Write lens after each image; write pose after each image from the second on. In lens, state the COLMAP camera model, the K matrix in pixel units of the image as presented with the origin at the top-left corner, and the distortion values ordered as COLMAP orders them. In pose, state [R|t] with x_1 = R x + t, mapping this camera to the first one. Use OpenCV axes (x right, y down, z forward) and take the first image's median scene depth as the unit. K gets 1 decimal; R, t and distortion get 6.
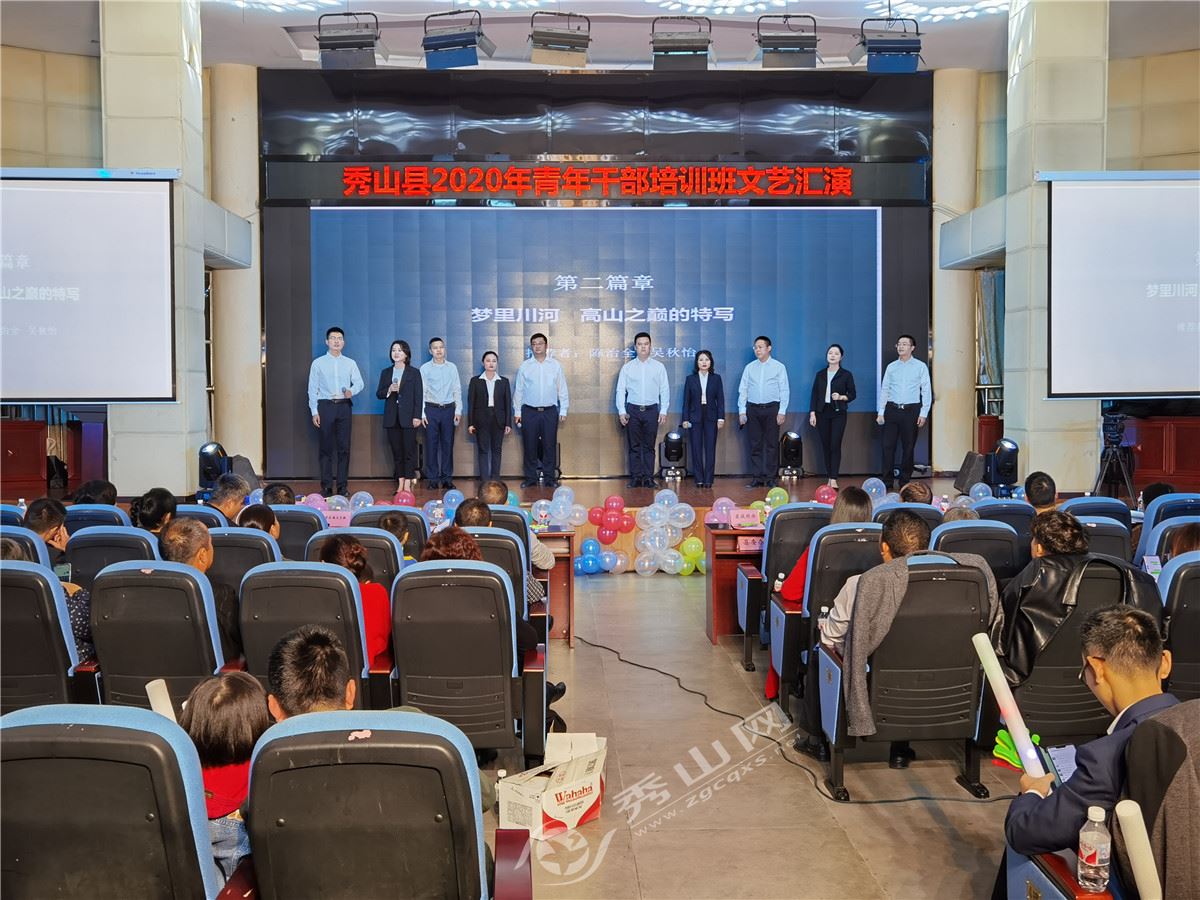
lens RADIAL K [[1226.2, 0, 591.0], [0, 1226.2, 456.2], [0, 0, 1]] dist [-0.015059, 0.000000]
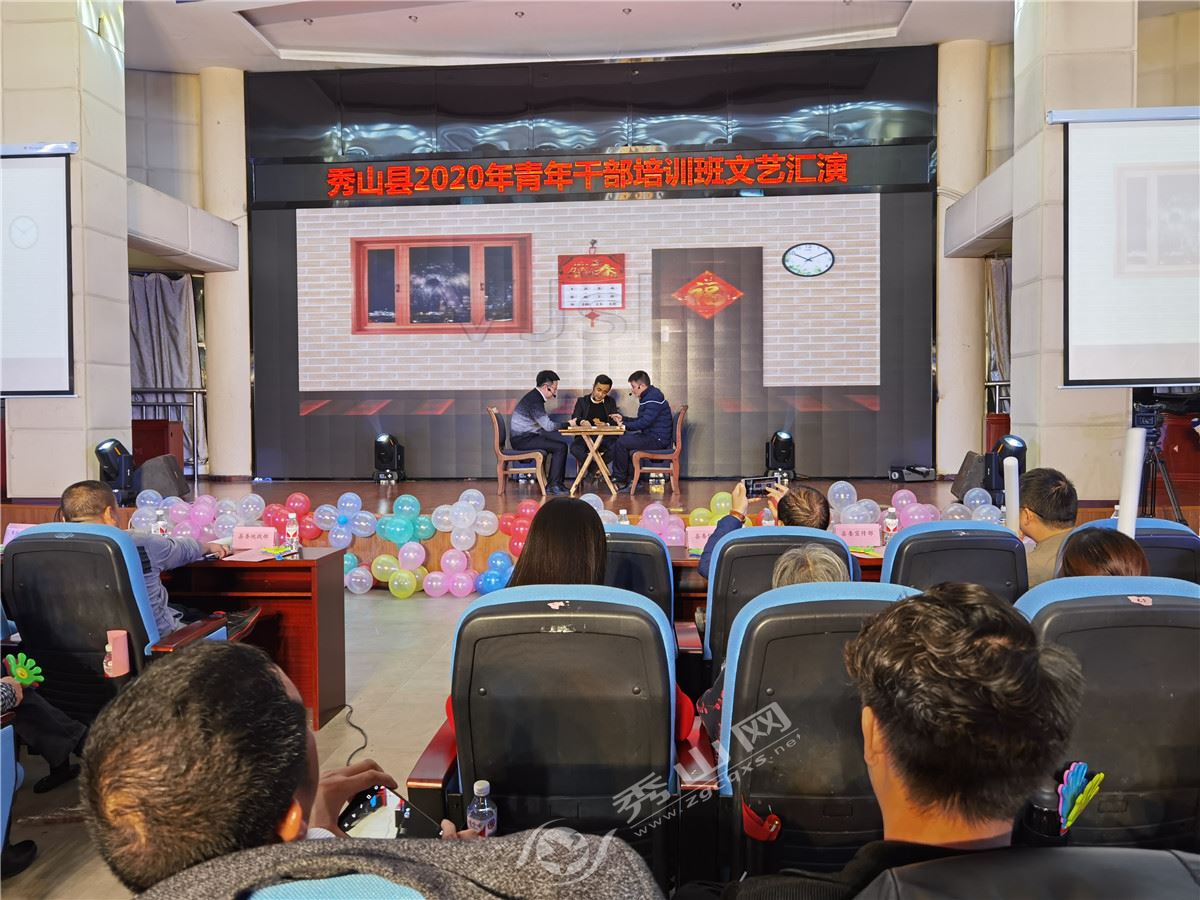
lens RADIAL K [[945.1, 0, 594.1], [0, 945.1, 451.9], [0, 0, 1]] dist [0.005355, 0.006267]
pose [[0.993670, 0.001215, -0.112336, 0.101518], [-0.002577, 0.999925, -0.011979, 0.004497], [0.112313, 0.012193, 0.993598, 0.257788]]
